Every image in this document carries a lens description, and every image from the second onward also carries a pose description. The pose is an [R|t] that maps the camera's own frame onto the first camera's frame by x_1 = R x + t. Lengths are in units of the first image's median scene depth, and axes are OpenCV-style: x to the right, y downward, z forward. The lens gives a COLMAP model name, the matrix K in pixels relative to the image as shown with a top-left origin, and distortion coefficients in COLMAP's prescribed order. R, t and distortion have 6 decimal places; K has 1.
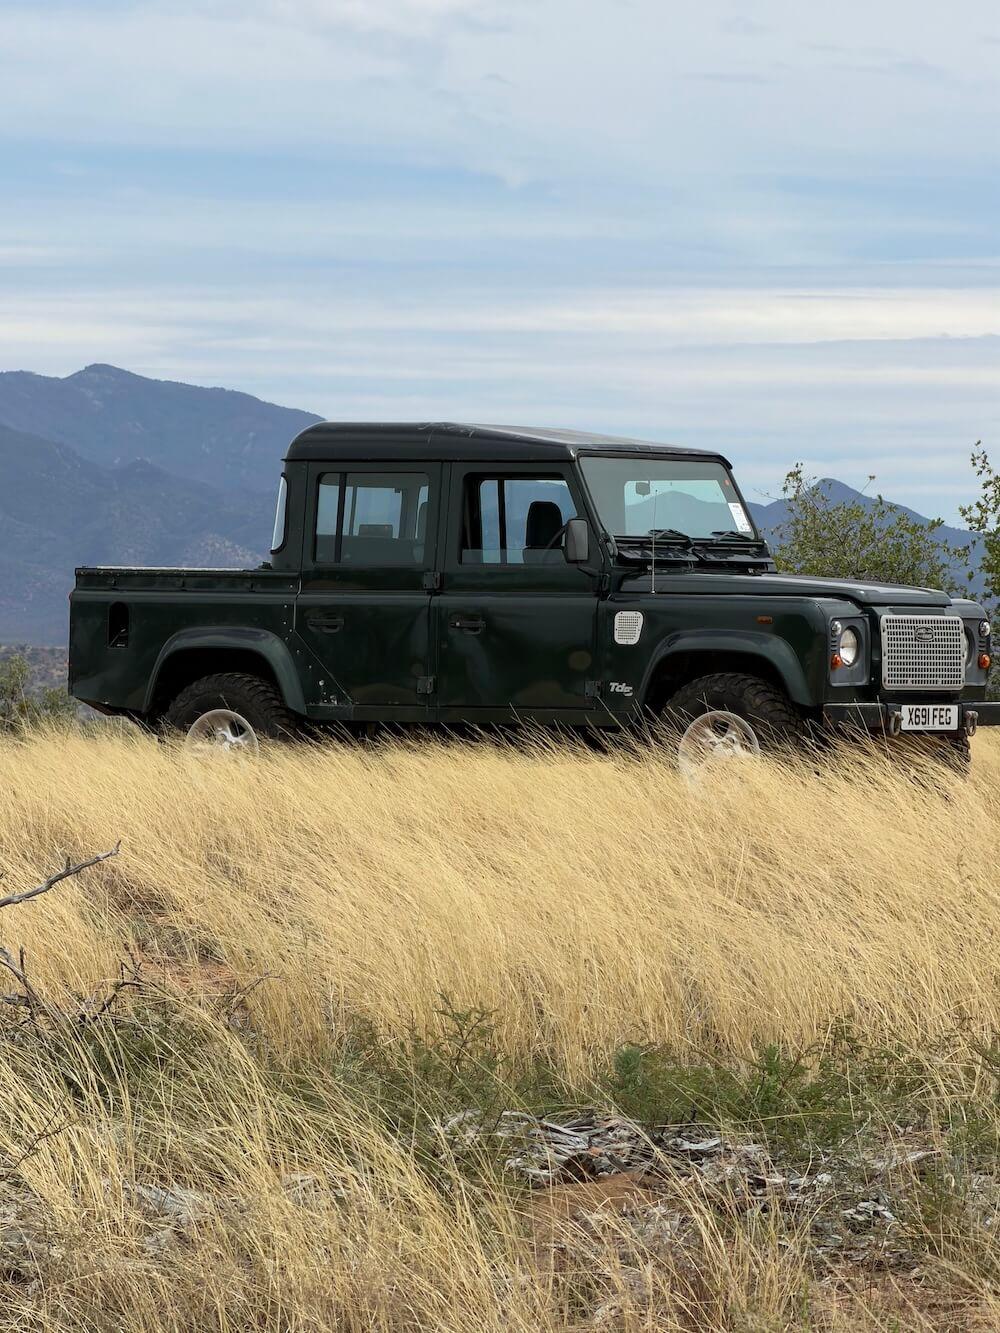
lens RADIAL K [[8080.7, 0, 500.0], [0, 8080.7, 666.5], [0, 0, 1]] dist [0.195114, 13.515375]
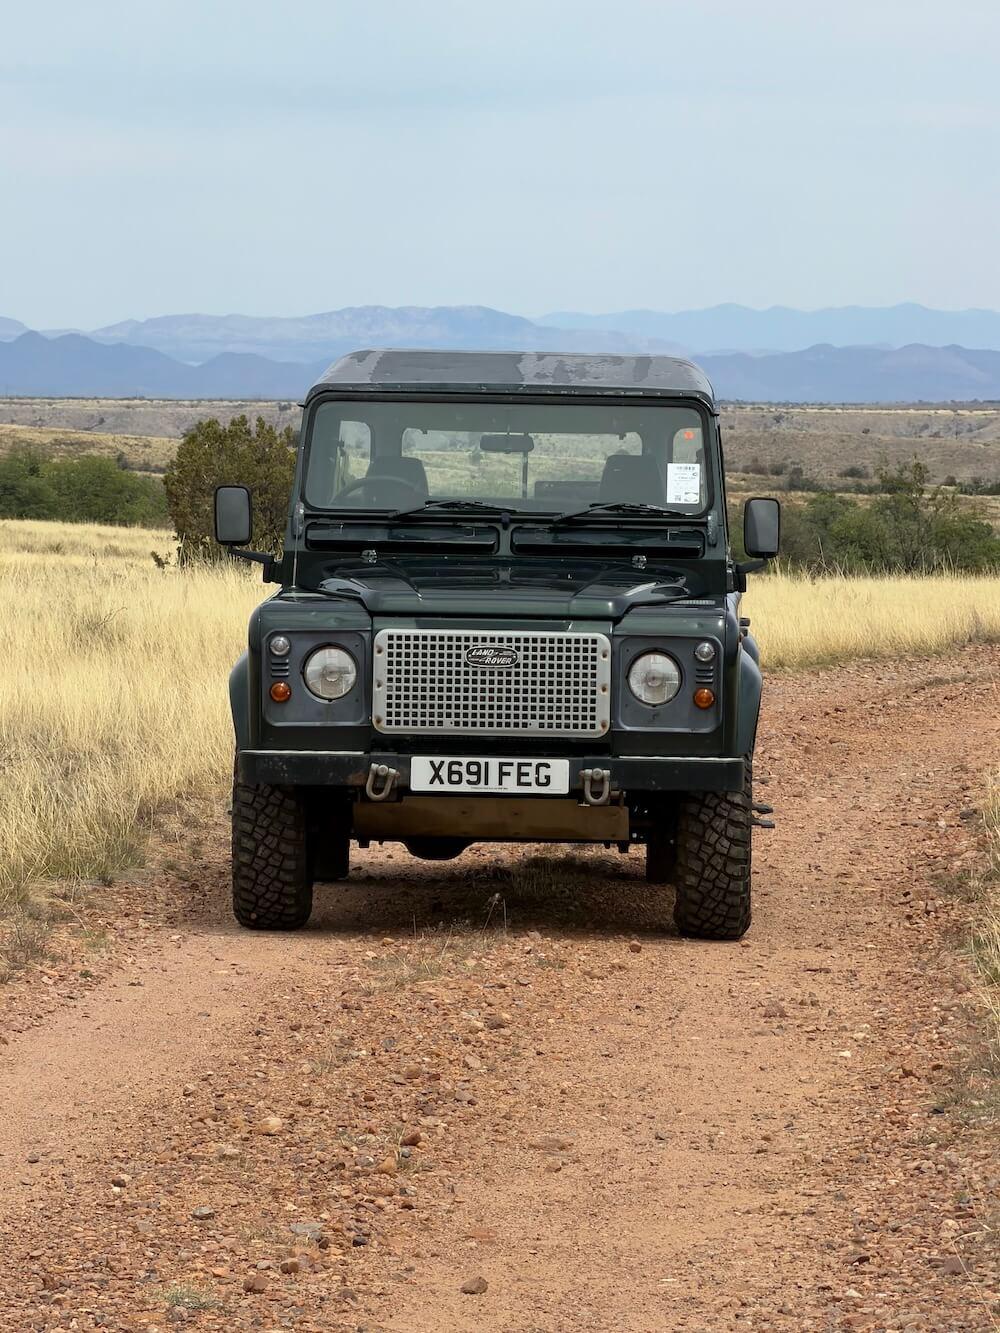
lens RADIAL K [[8080.7, 0, 500.0], [0, 8080.7, 666.5], [0, 0, 1]] dist [0.195114, 13.515375]
pose [[0.514856, 0.037610, -0.856451, 0.660841], [-0.013856, 0.999272, 0.035553, -0.028450], [0.857165, -0.006438, 0.515002, 0.633899]]
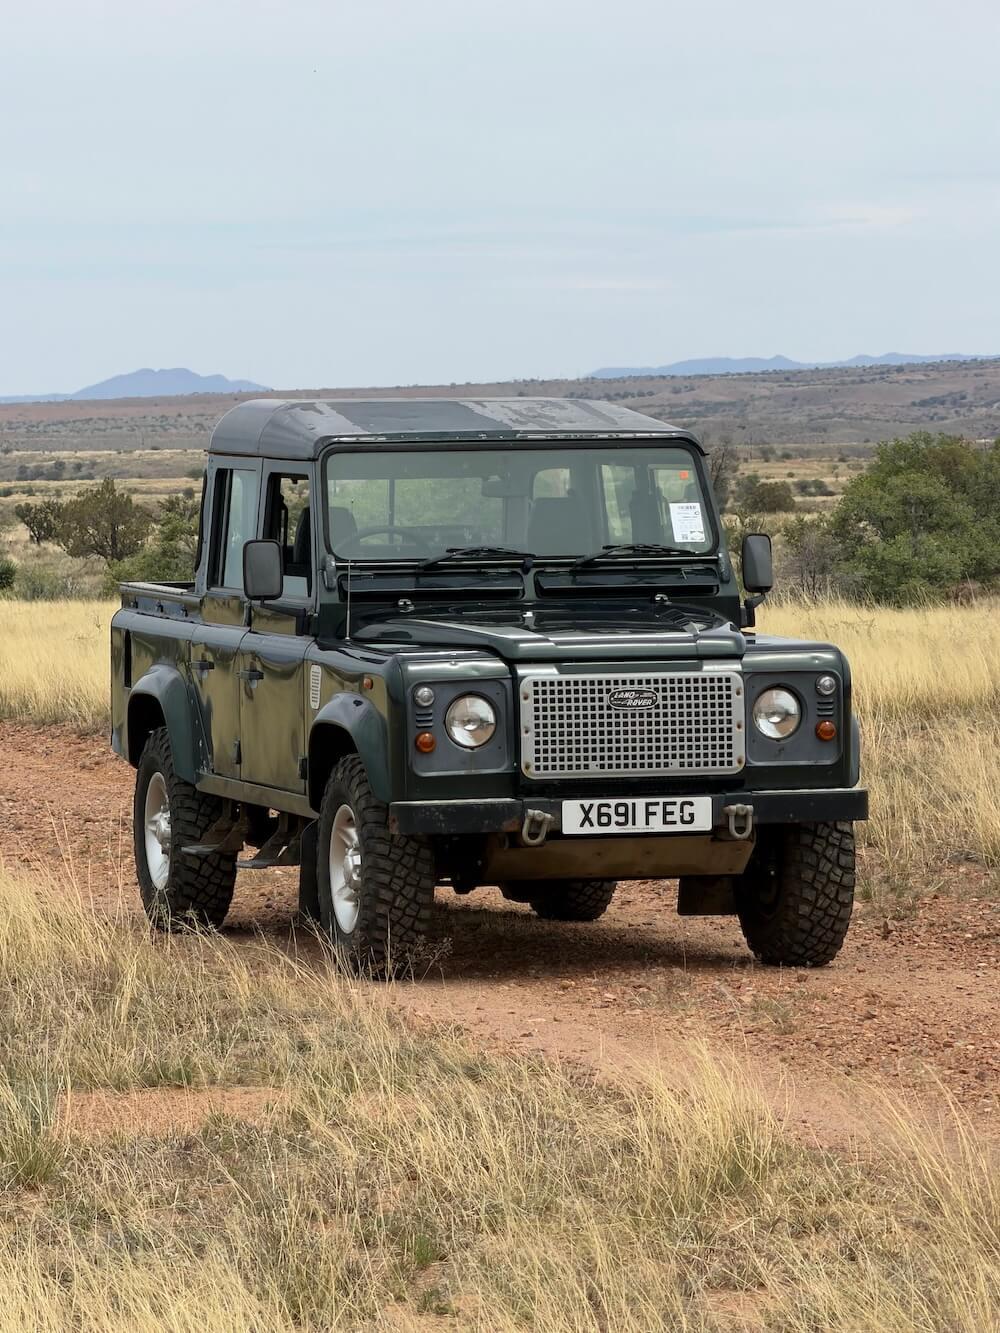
lens RADIAL K [[8080.7, 0, 500.0], [0, 8080.7, 666.5], [0, 0, 1]] dist [0.195114, 13.515375]
pose [[0.745031, 0.009926, -0.666955, 0.524207], [0.017129, 0.999275, 0.034006, -0.031654], [0.666809, -0.036760, 0.744321, 0.454717]]
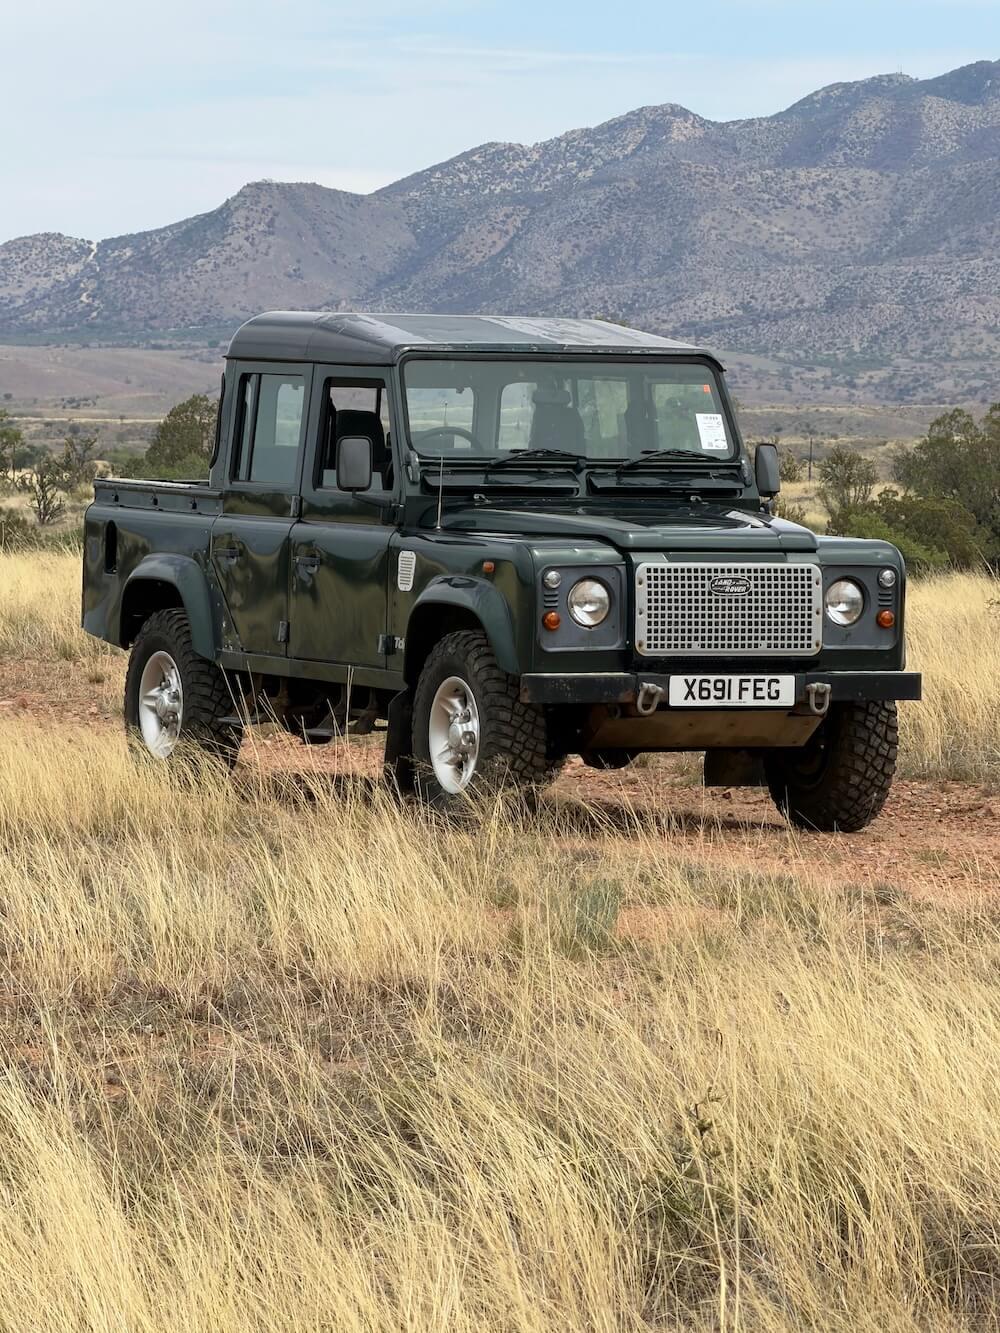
lens RADIAL K [[8080.7, 0, 500.0], [0, 8080.7, 666.5], [0, 0, 1]] dist [0.195114, 13.515375]
pose [[0.850032, 0.028034, -0.525985, 0.455059], [-0.010379, 0.999280, 0.036488, -0.025093], [0.526629, -0.025557, 0.849711, 0.305271]]
